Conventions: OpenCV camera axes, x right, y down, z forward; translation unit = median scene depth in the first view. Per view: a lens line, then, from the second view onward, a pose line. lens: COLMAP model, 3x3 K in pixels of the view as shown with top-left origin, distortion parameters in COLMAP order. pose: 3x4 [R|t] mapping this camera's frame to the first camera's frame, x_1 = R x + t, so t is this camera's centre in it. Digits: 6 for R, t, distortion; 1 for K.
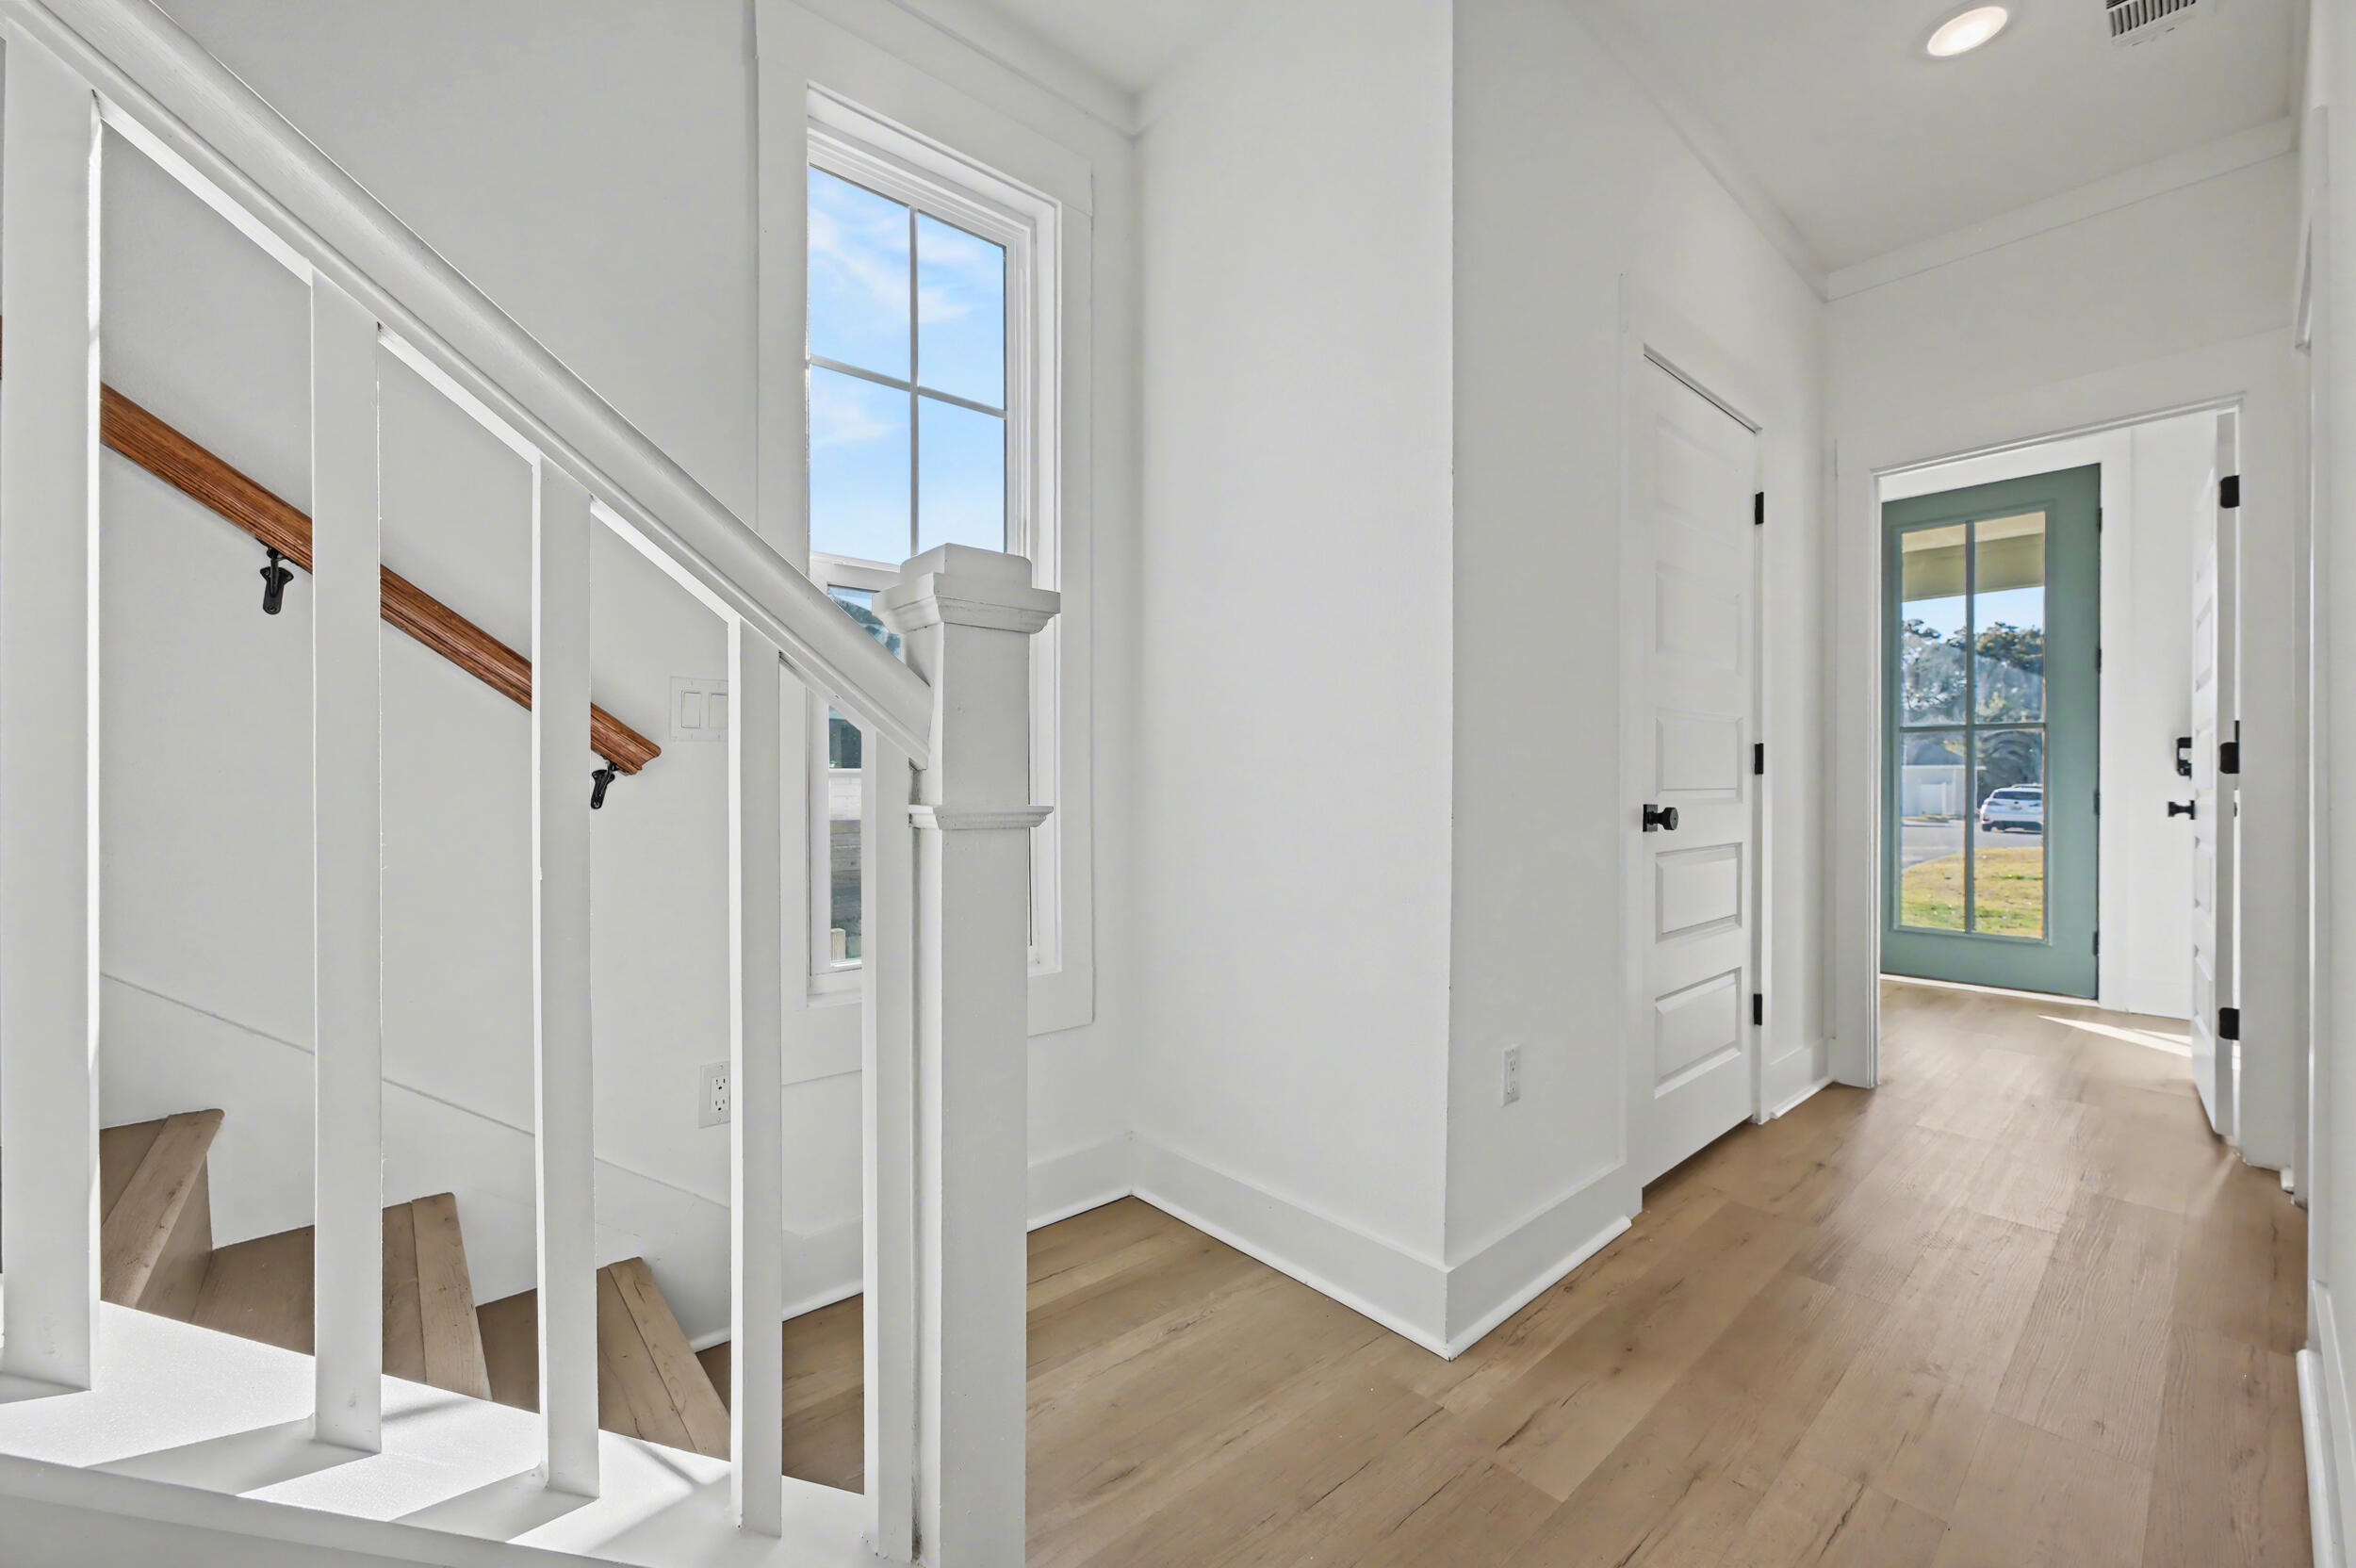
lens RADIAL K [[959.9, 0, 1181.4], [0, 959.9, 770.9], [0, 0, 1]] dist [-0.025601, 0.019363]
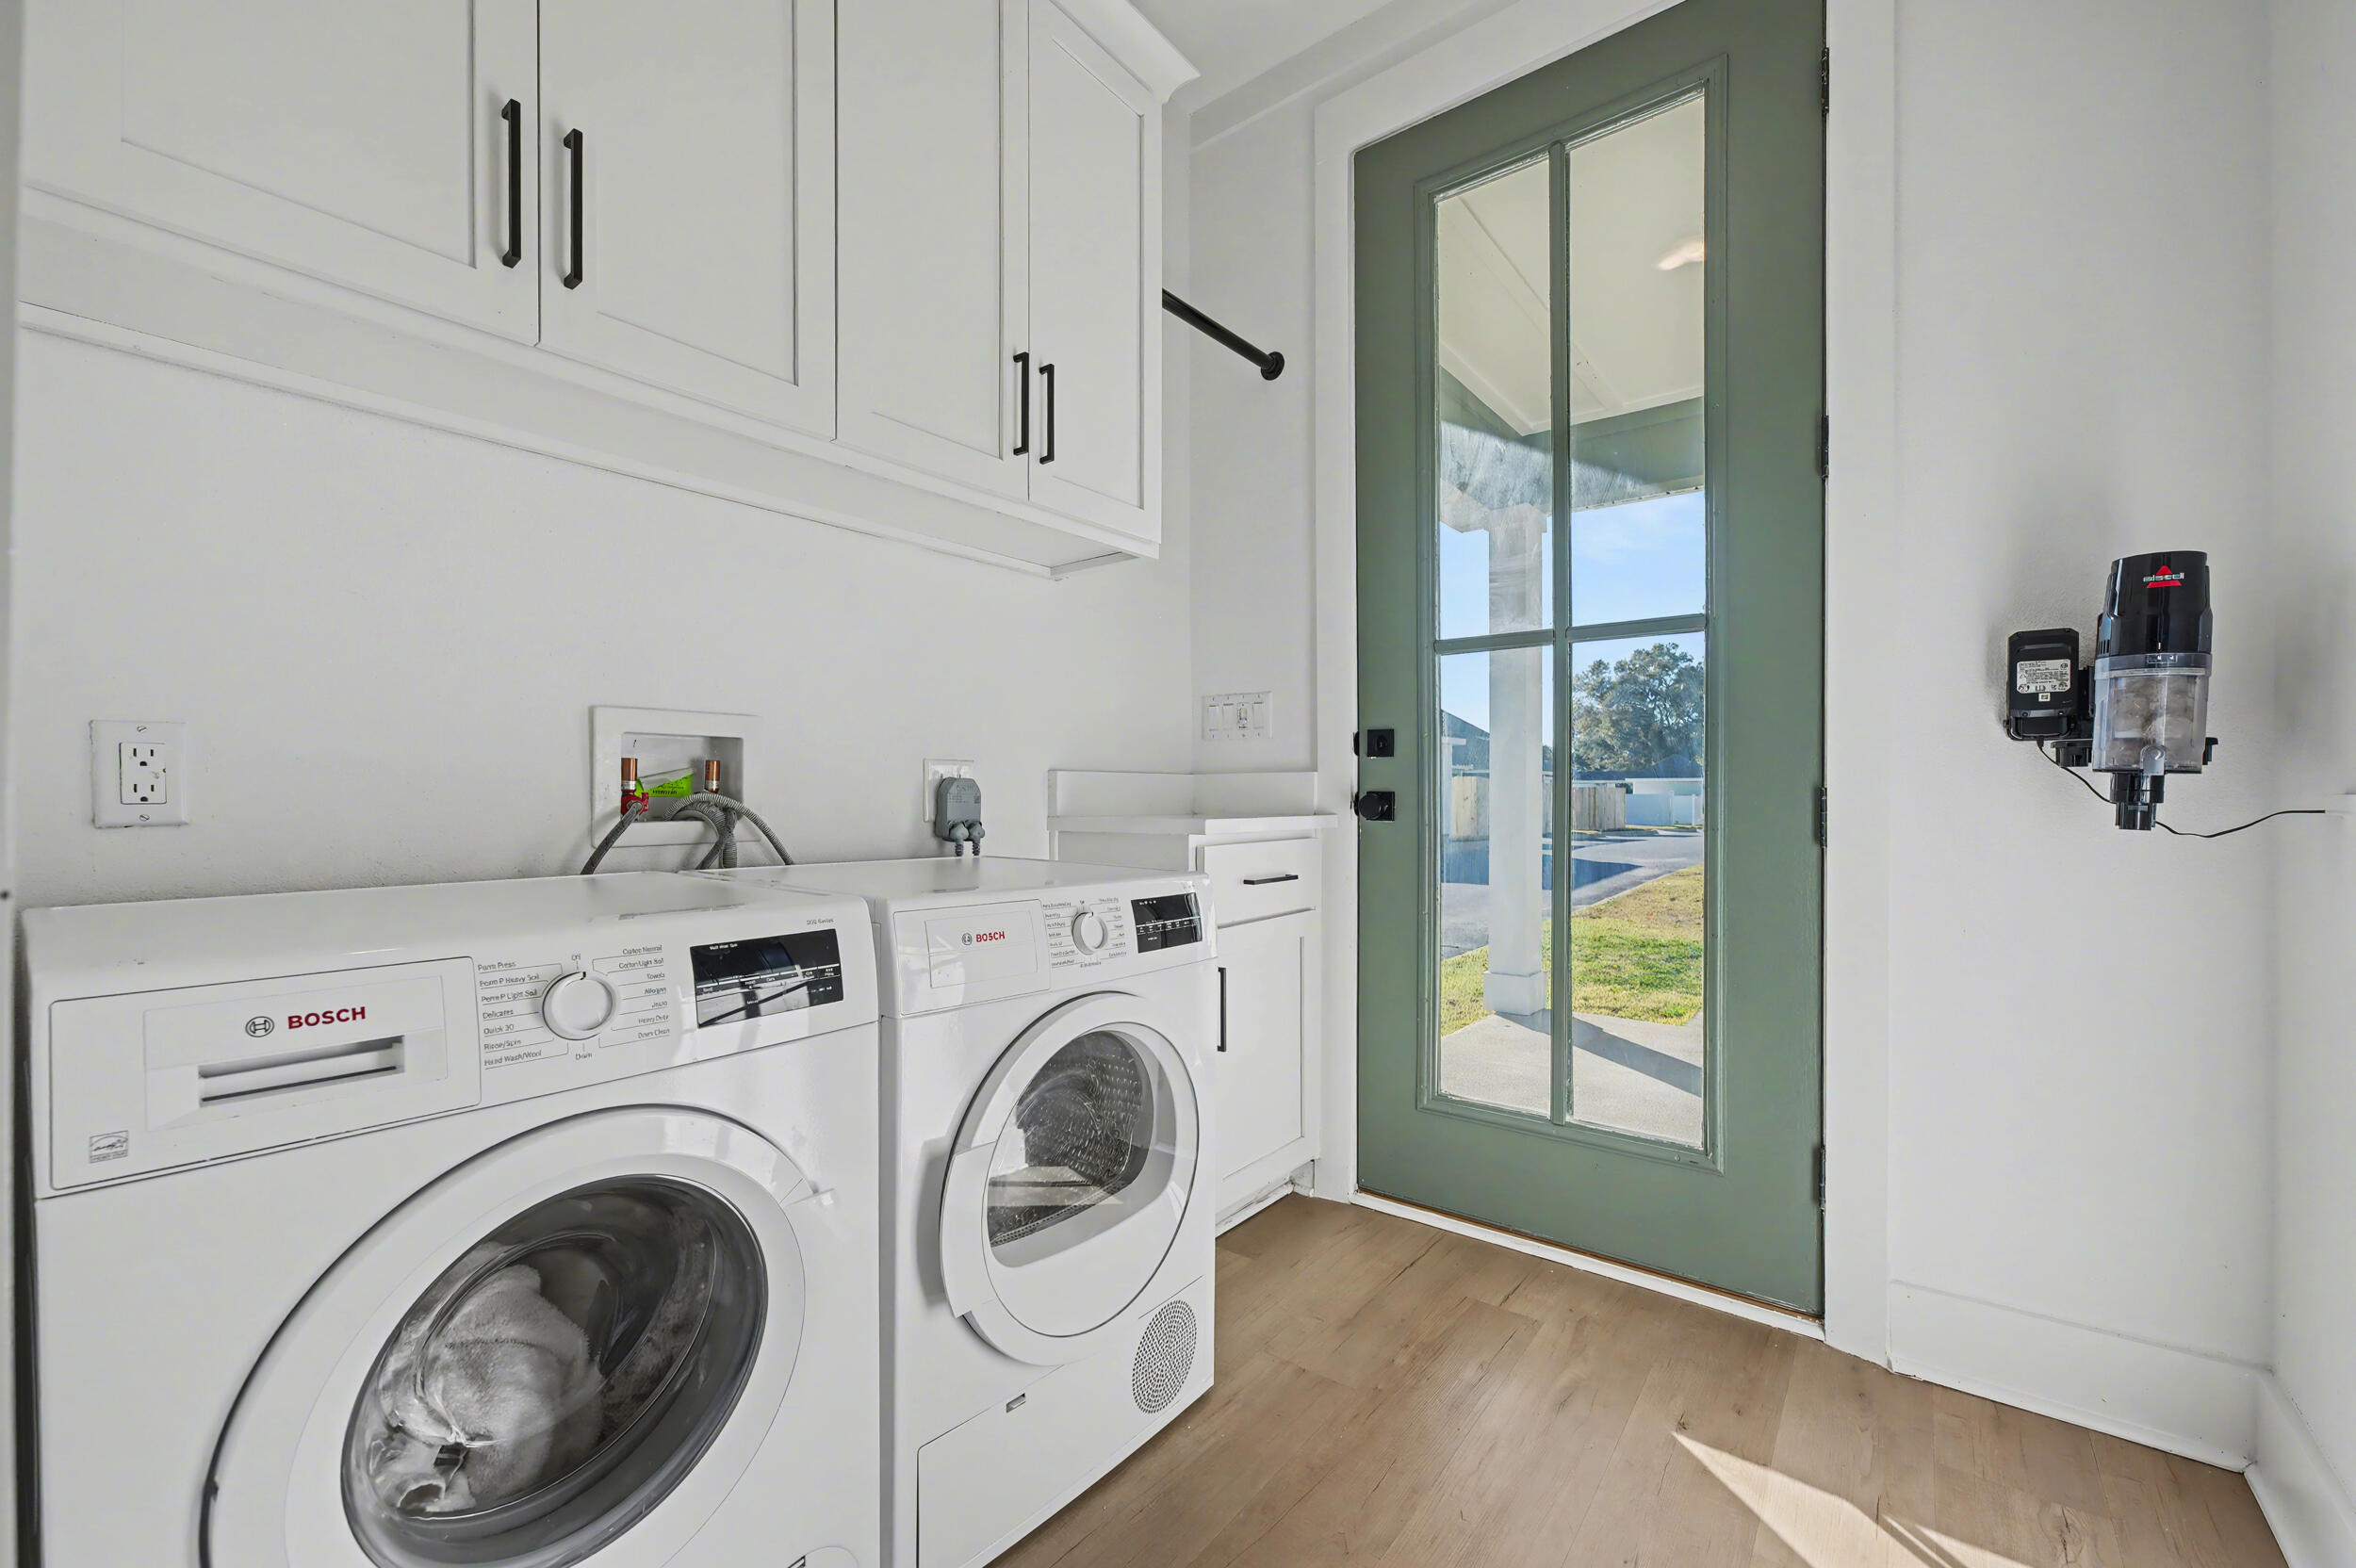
lens RADIAL K [[959.9, 0, 1181.4], [0, 959.9, 770.9], [0, 0, 1]] dist [-0.025601, 0.019363]
pose [[0.984247, 0.007032, 0.176658, 0.629560], [-0.005090, 0.999922, -0.011441, 0.021745], [-0.176725, 0.010362, 0.984206, 0.657608]]
